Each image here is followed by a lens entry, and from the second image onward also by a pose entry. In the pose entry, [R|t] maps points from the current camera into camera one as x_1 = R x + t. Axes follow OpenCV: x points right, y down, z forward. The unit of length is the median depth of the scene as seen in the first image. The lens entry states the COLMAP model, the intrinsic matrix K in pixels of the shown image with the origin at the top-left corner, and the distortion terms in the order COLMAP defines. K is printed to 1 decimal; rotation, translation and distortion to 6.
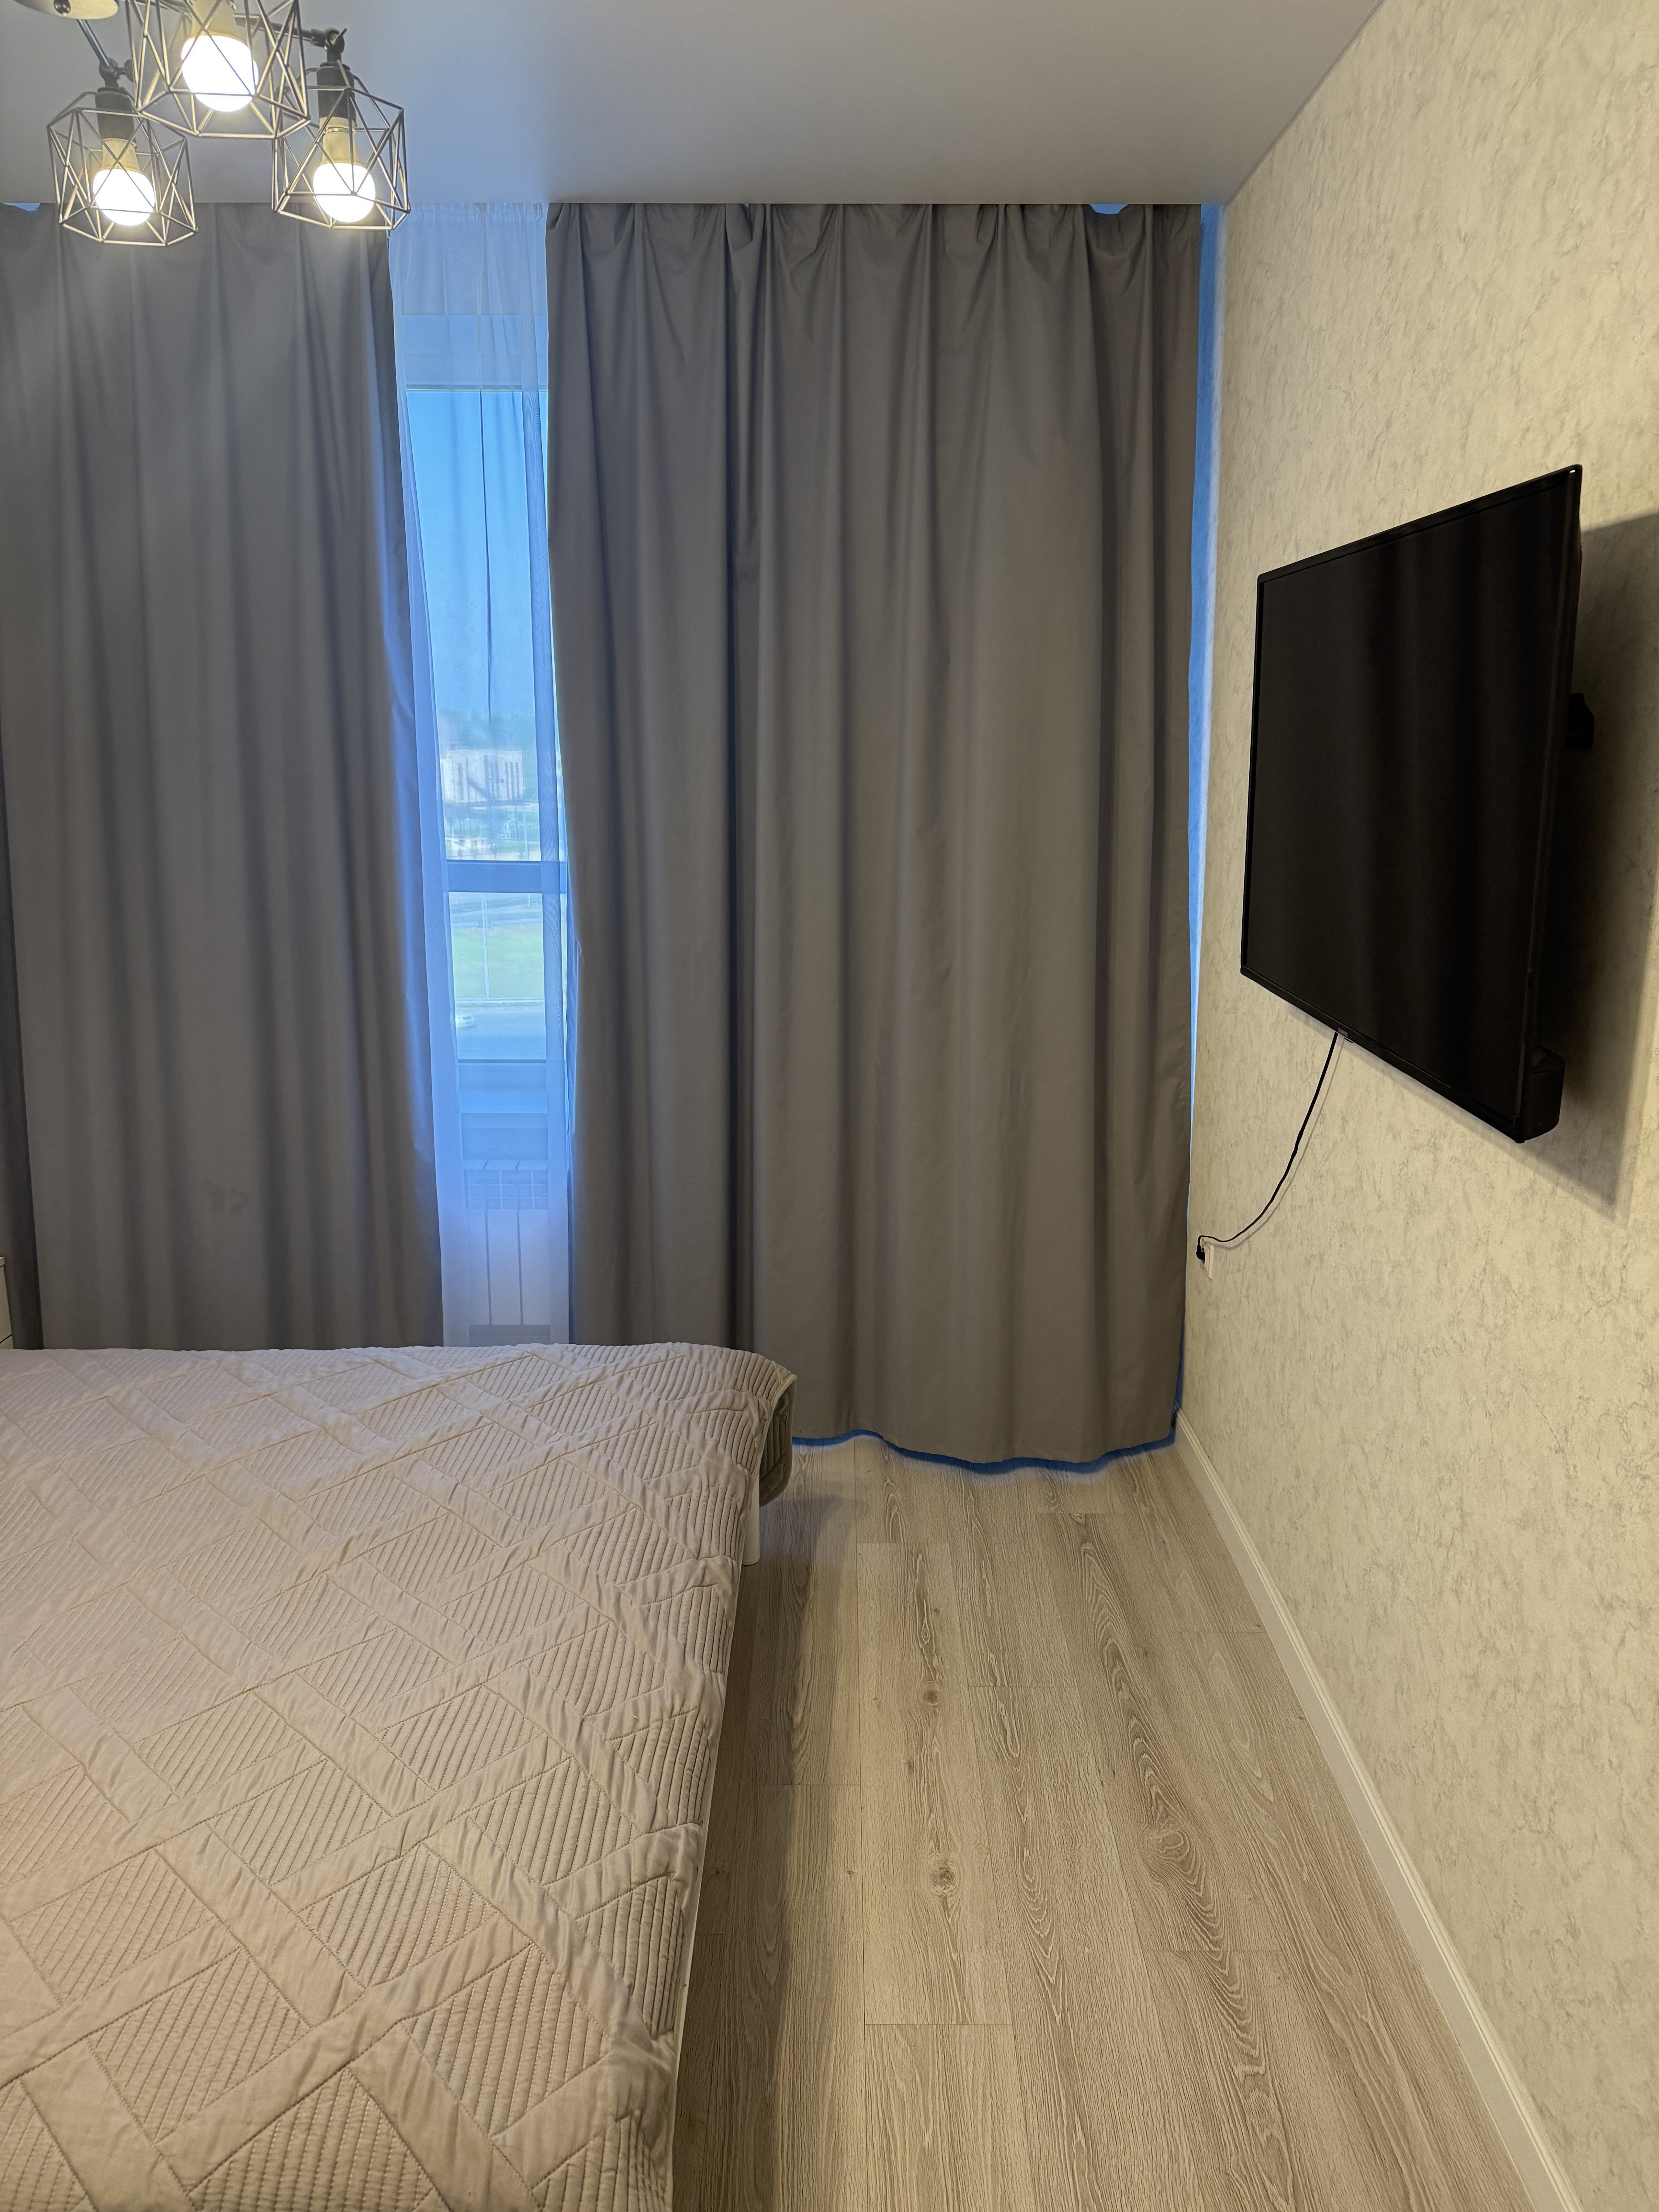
lens RADIAL K [[1642.9, 0, 829.5], [0, 1642.9, 1106.0], [0, 0, 1]] dist [0.002296, 0.009755]
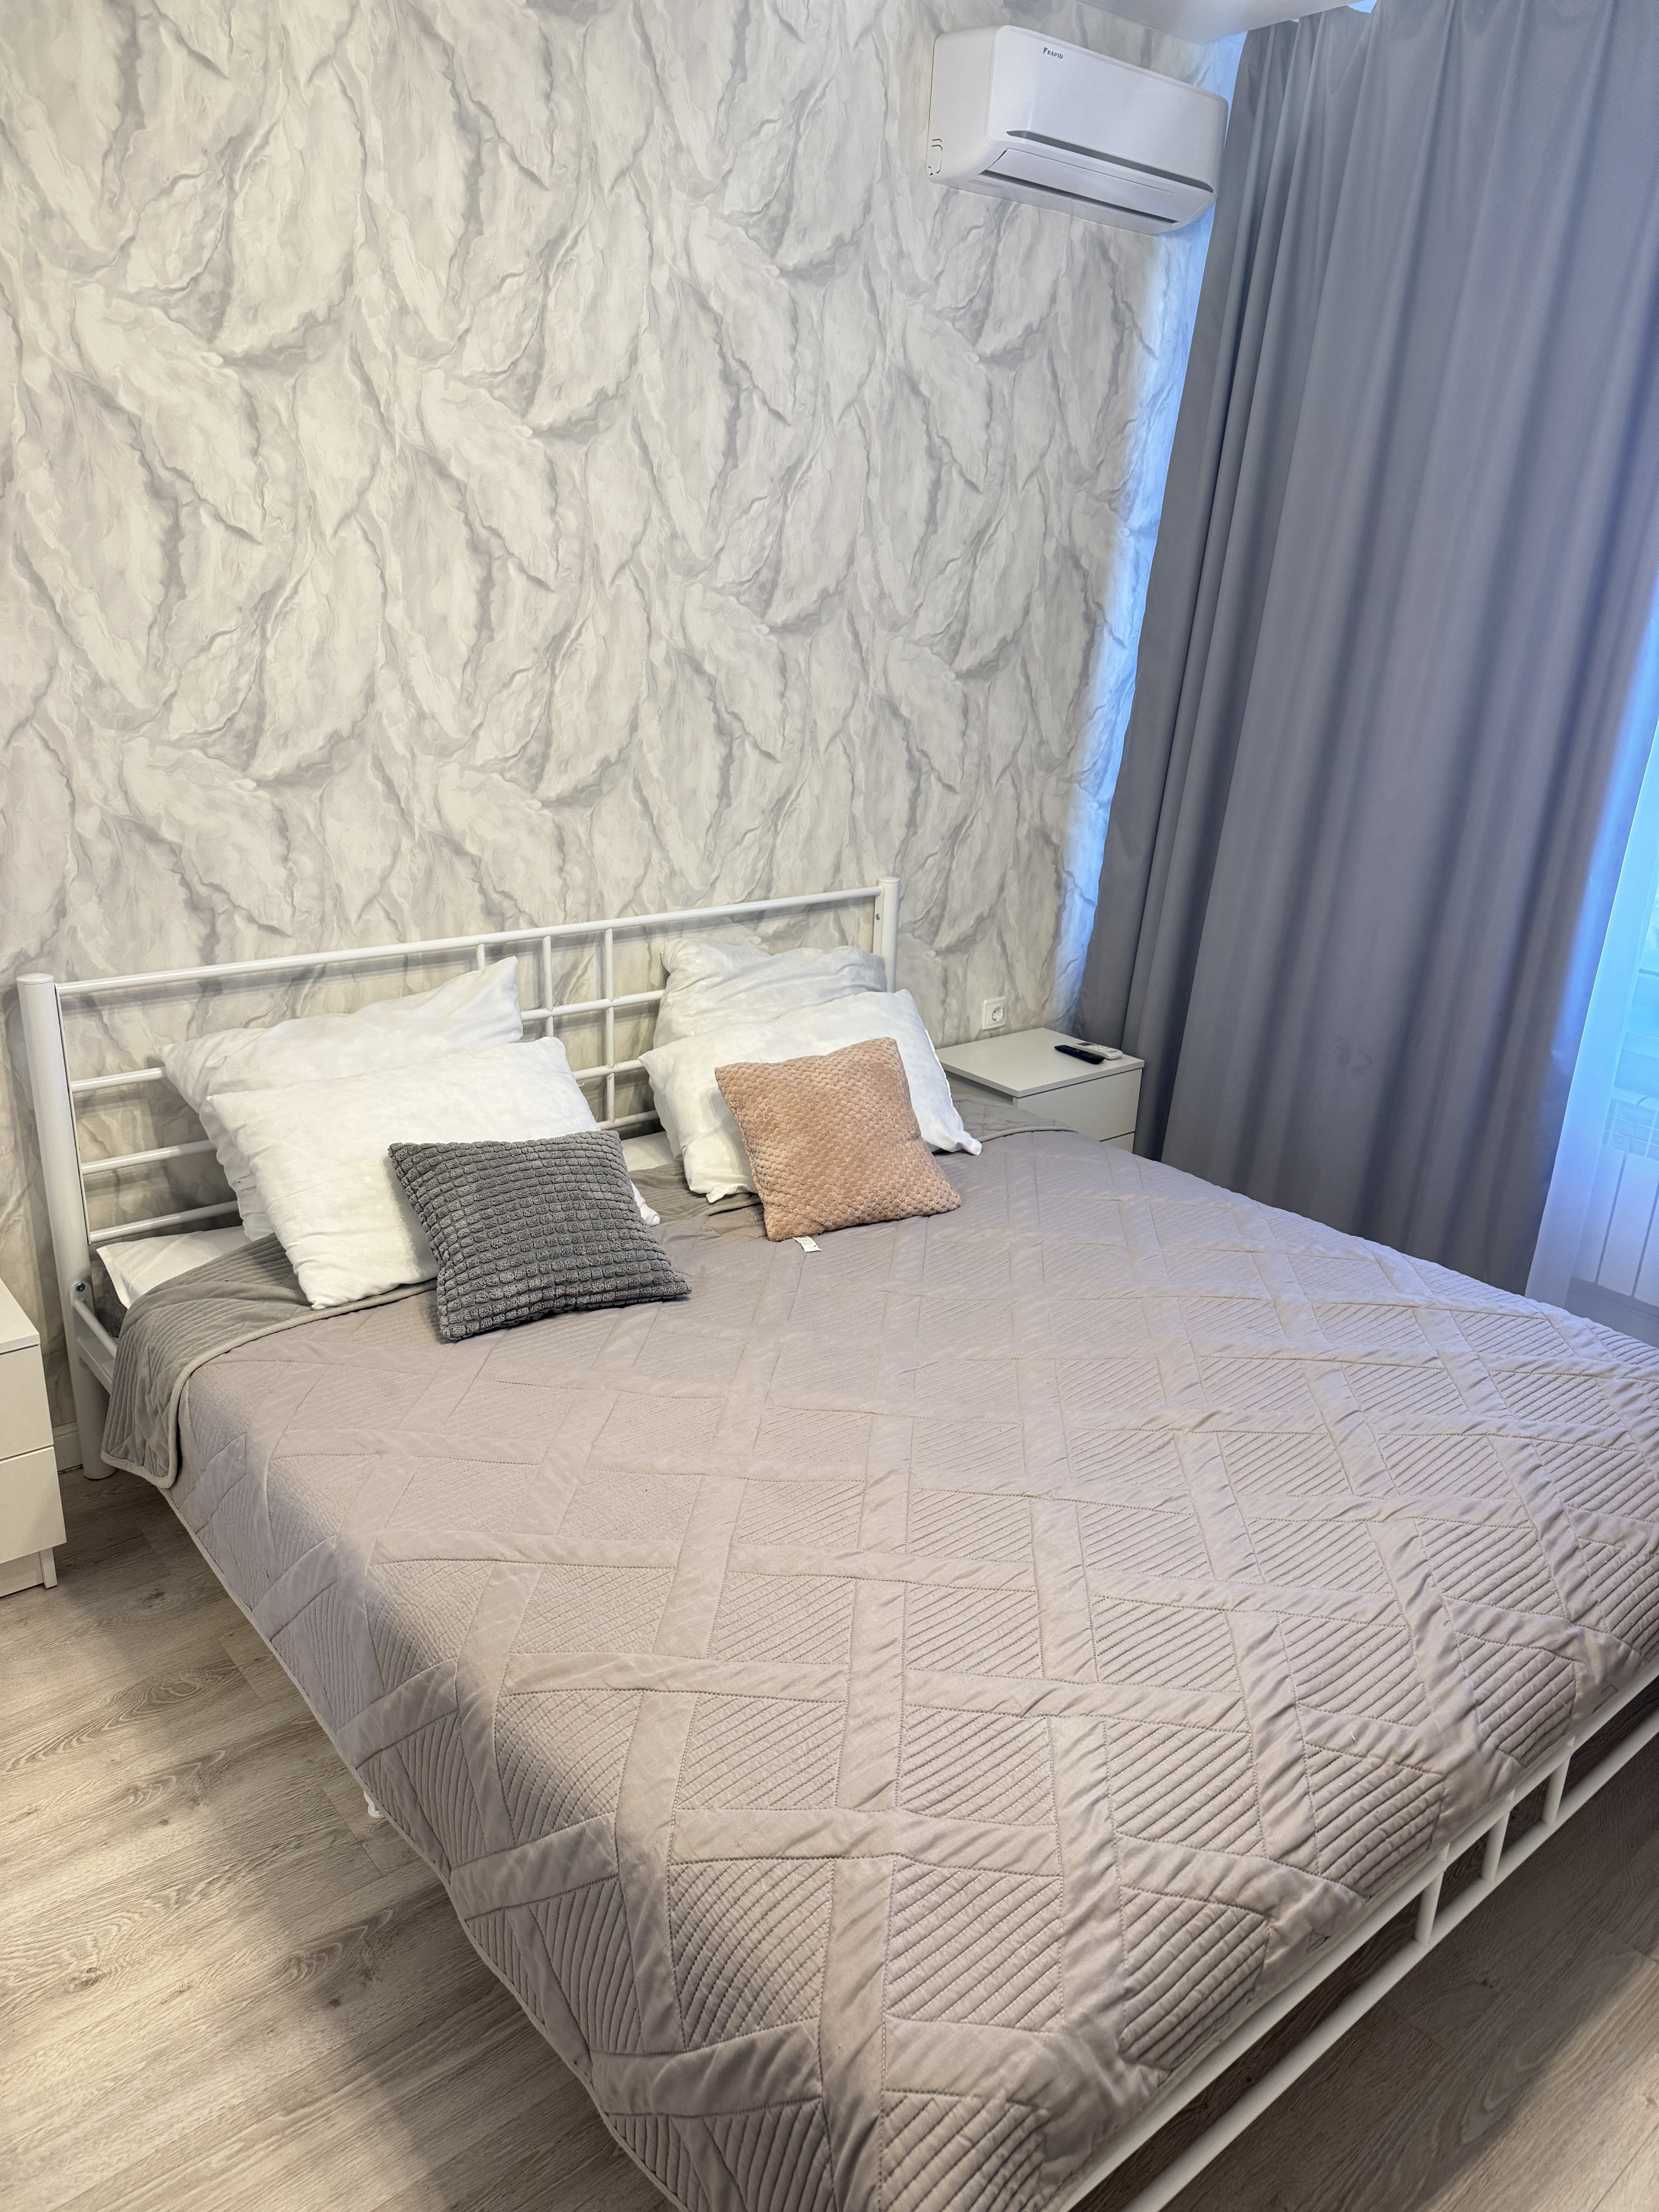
lens RADIAL K [[1642.9, 0, 829.5], [0, 1642.9, 1106.0], [0, 0, 1]] dist [0.002296, 0.009755]
pose [[0.661679, 0.296079, -0.688853, 0.207183], [-0.247492, 0.953484, 0.172092, -0.012193], [0.707763, 0.056616, 0.704178, 0.233438]]
